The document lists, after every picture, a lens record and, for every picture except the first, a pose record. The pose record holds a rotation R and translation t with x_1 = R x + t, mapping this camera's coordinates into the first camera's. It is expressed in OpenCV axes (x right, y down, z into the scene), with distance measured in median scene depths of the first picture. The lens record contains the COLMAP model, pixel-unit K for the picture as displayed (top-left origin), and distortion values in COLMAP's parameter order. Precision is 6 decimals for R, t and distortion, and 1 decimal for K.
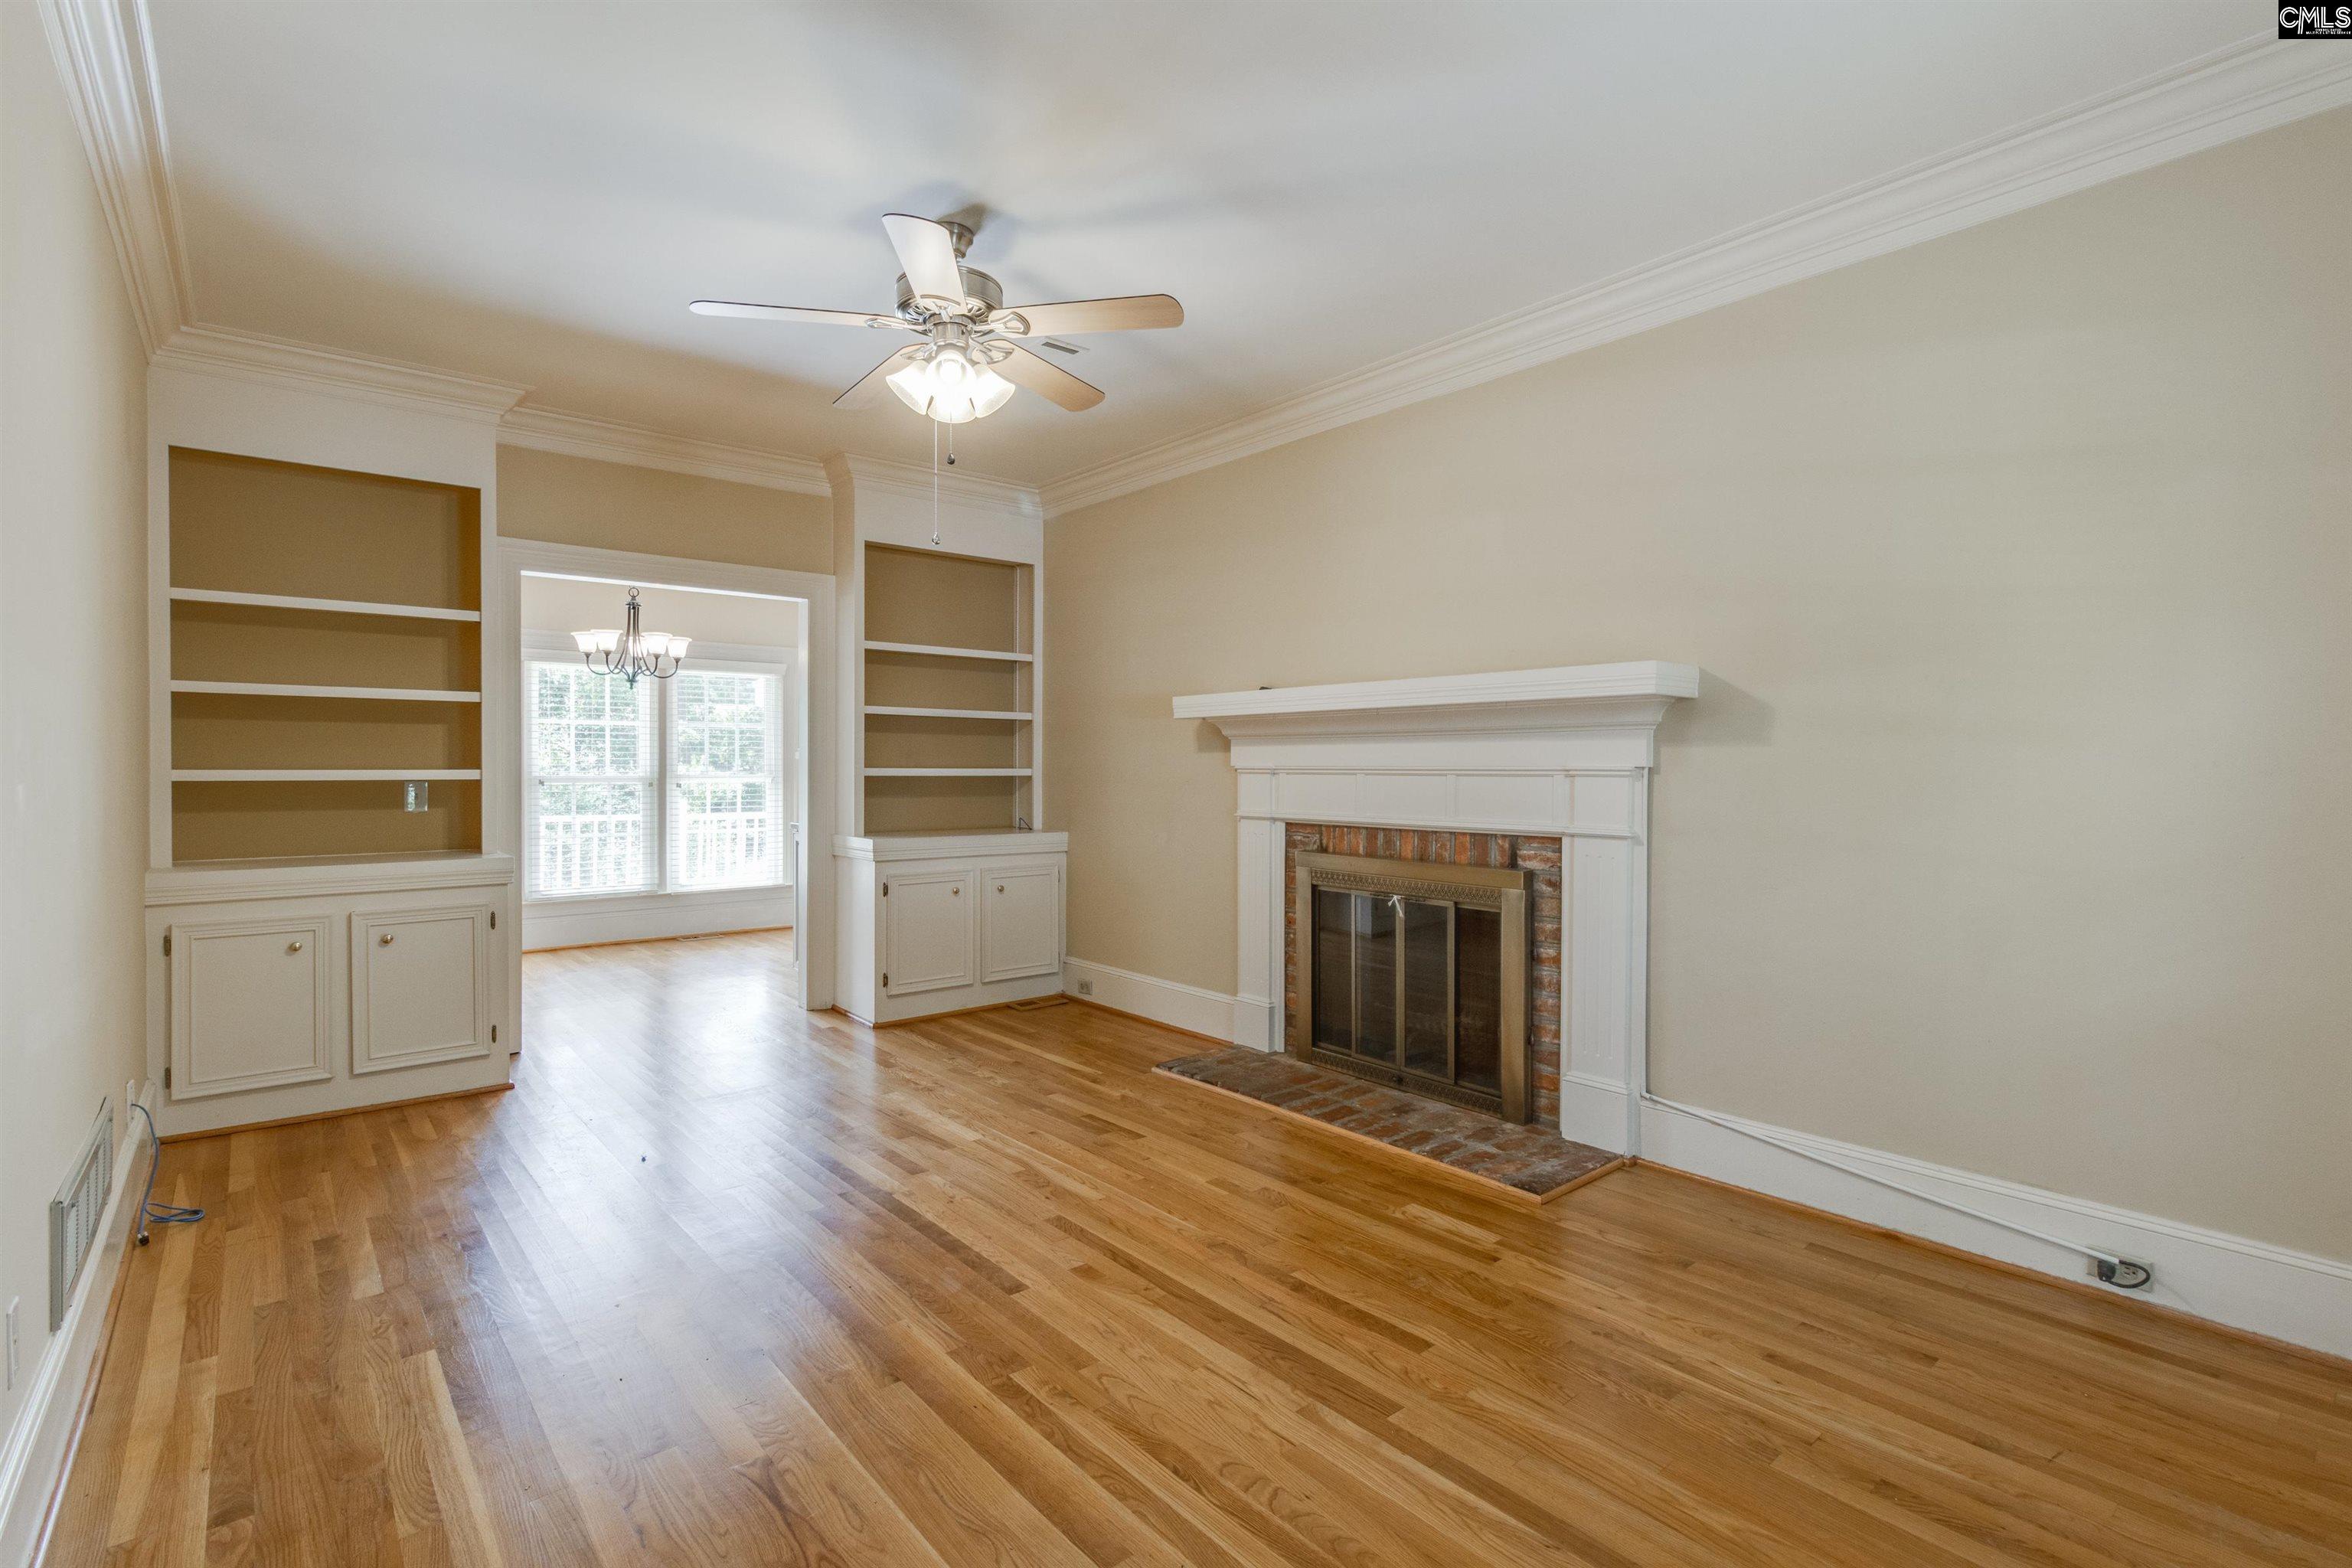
lens RADIAL K [[1087.3, 0, 1181.8], [0, 1087.3, 769.5], [0, 0, 1]] dist [0.000485, 0.000286]
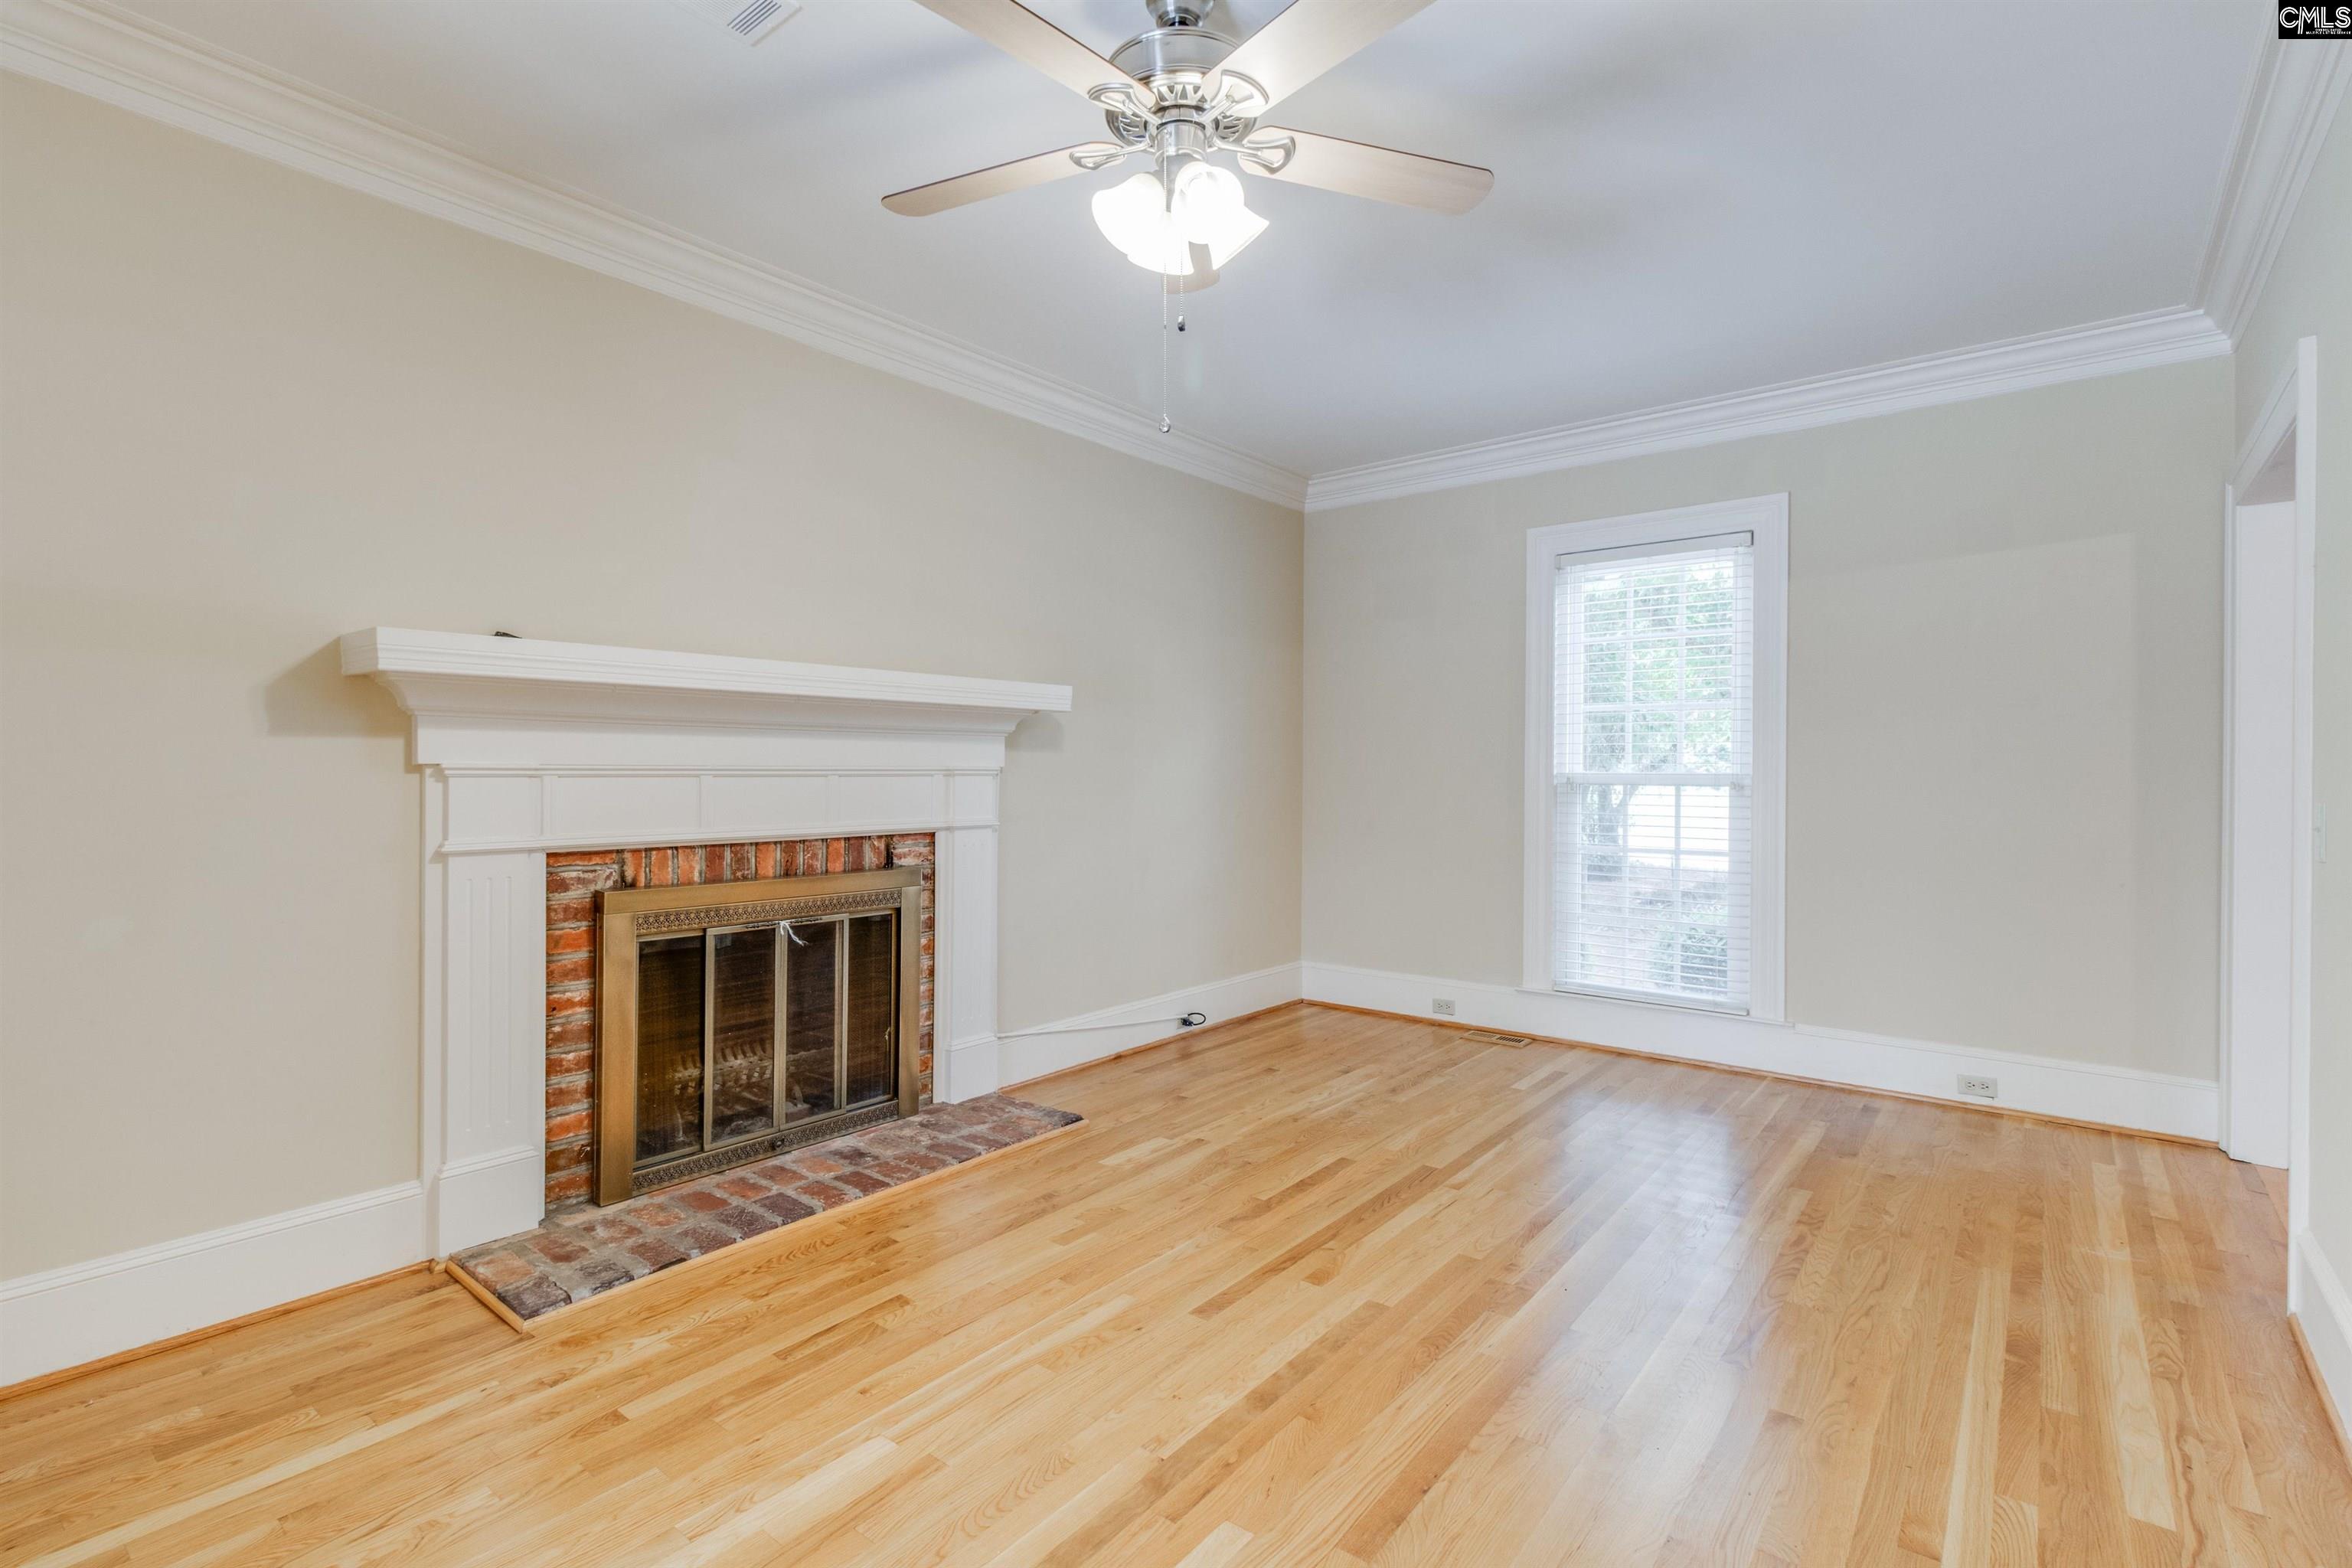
lens RADIAL K [[1087.3, 0, 1181.8], [0, 1087.3, 769.5], [0, 0, 1]] dist [0.000485, 0.000286]
pose [[-0.192934, -0.000052, 0.981212, -0.762313], [0.000206, 1.000000, 0.000094, -0.000004], [-0.981212, 0.000220, -0.192934, 0.968983]]
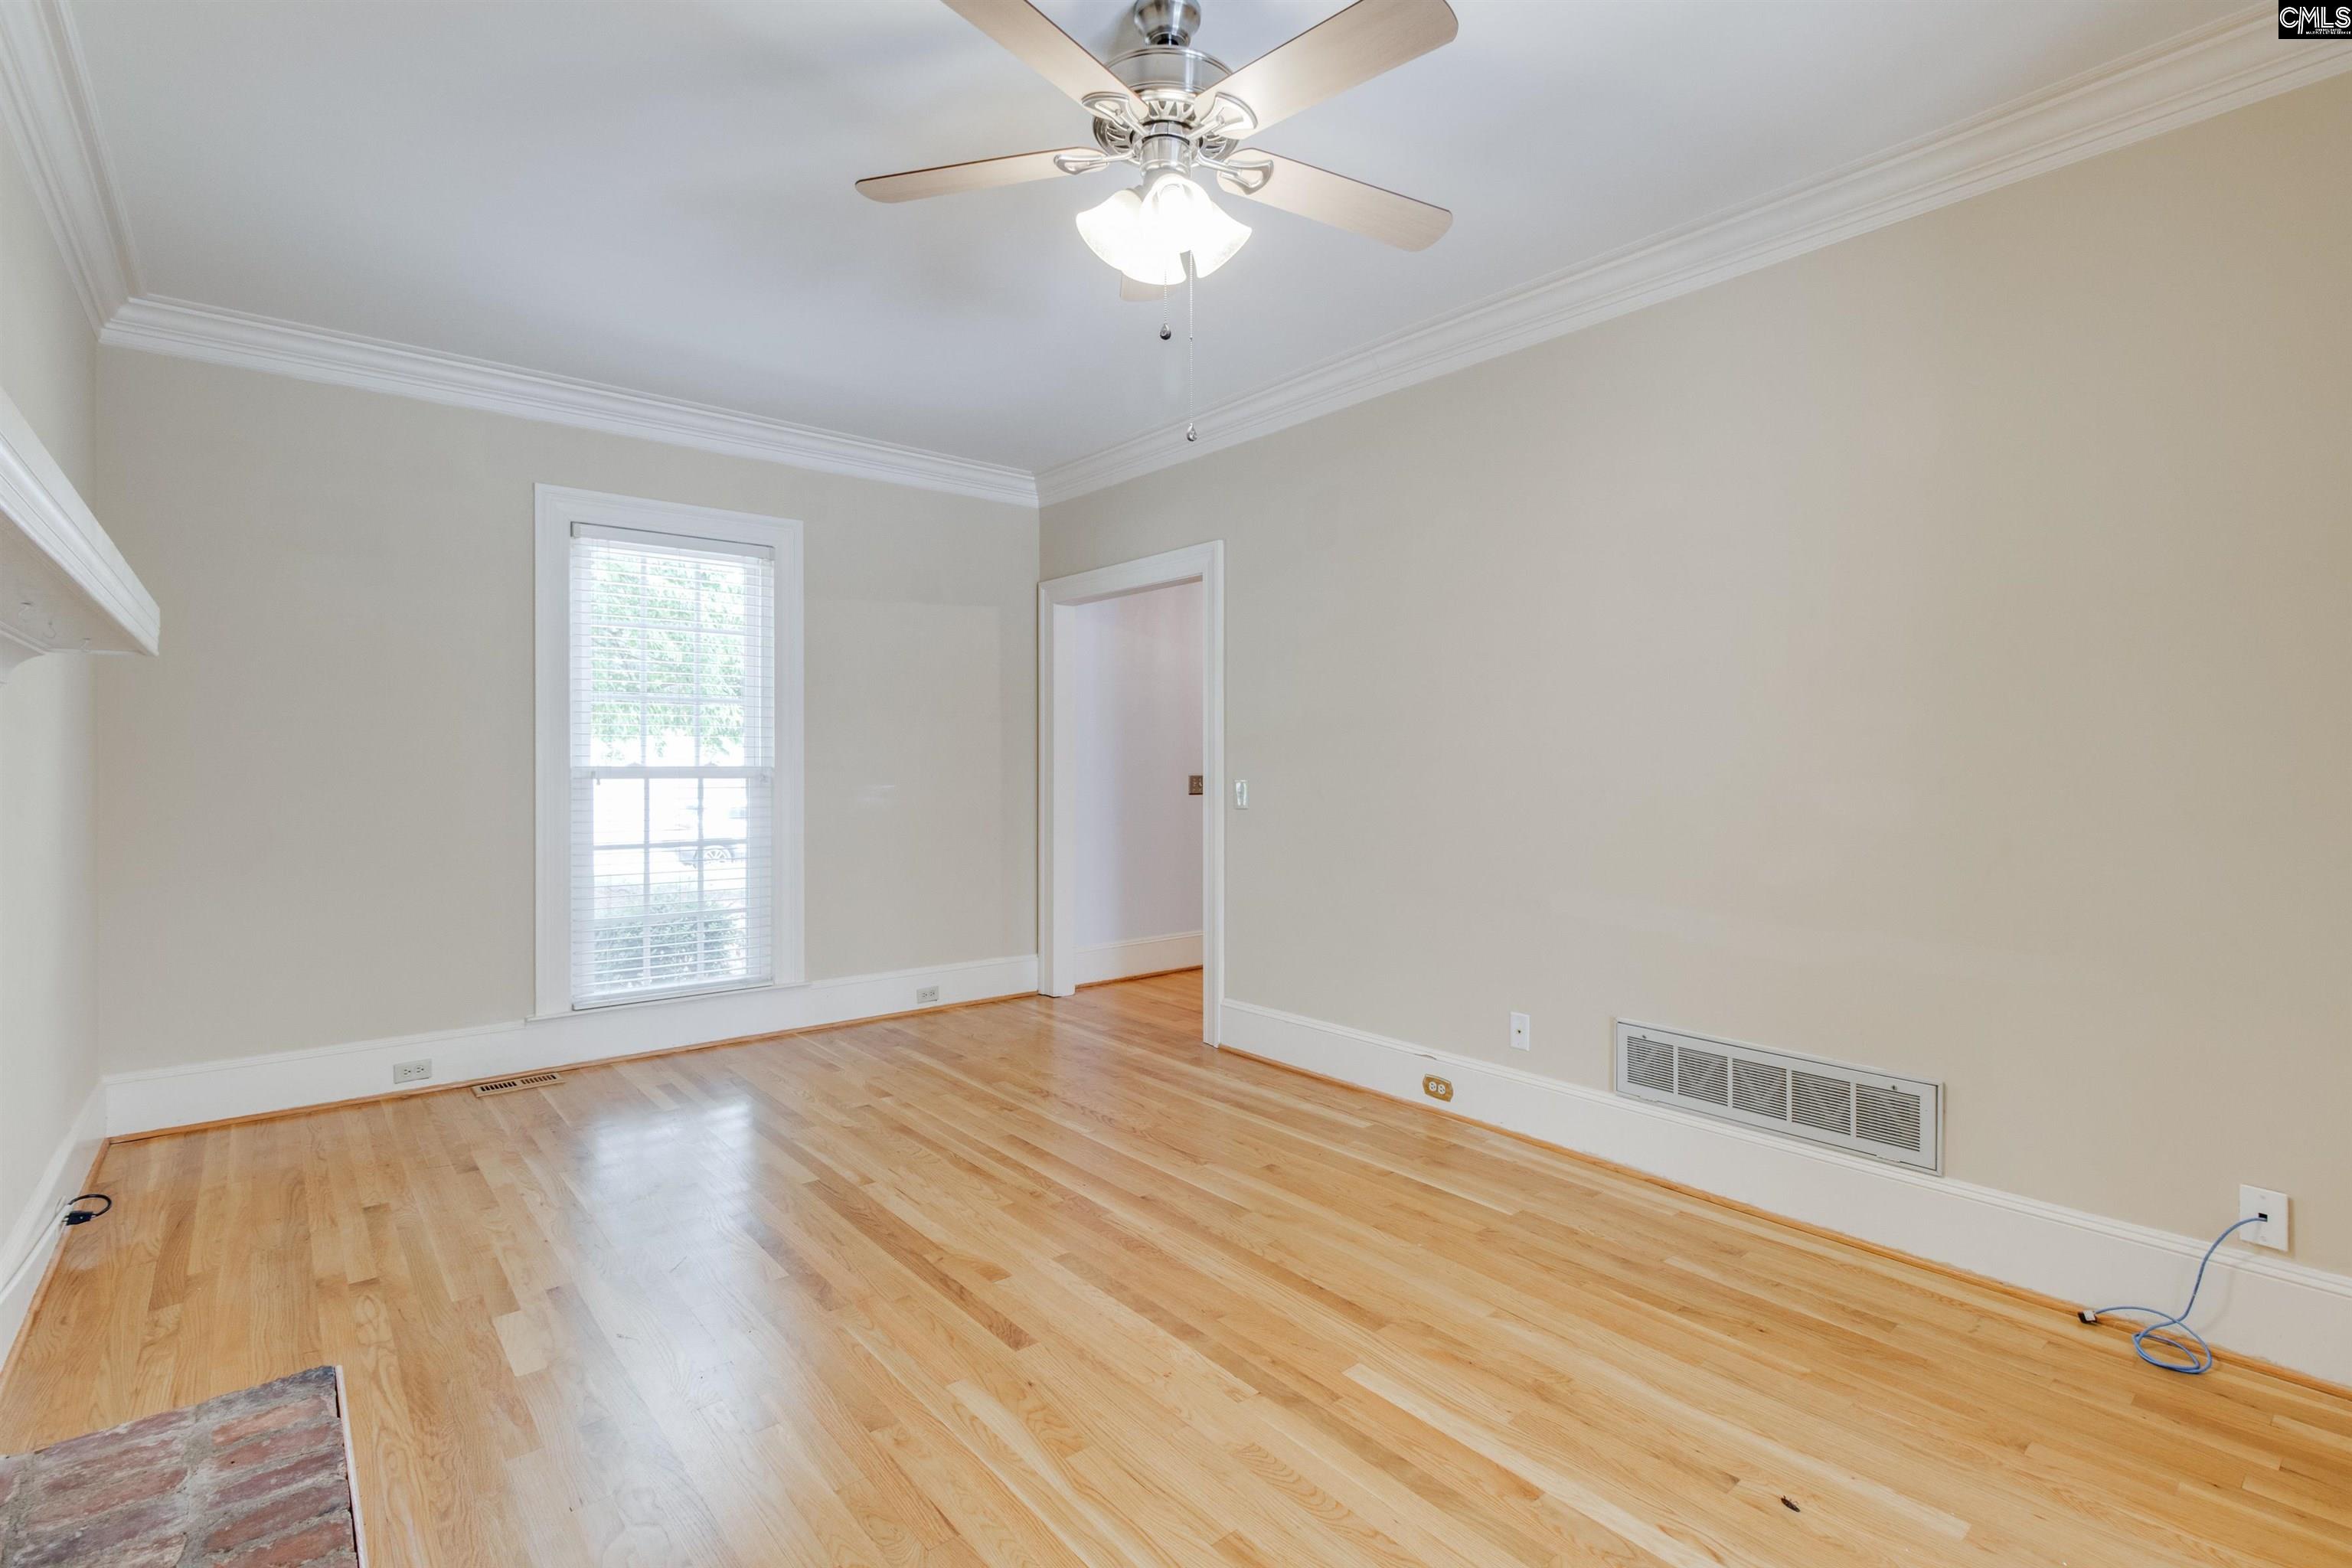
lens RADIAL K [[1087.3, 0, 1181.8], [0, 1087.3, 769.5], [0, 0, 1]] dist [0.000485, 0.000286]
pose [[-0.999999, -0.001103, 0.001085, -0.190372], [-0.001095, 0.999968, 0.007871, -0.002639], [-0.001094, 0.007870, -0.999968, 1.463872]]
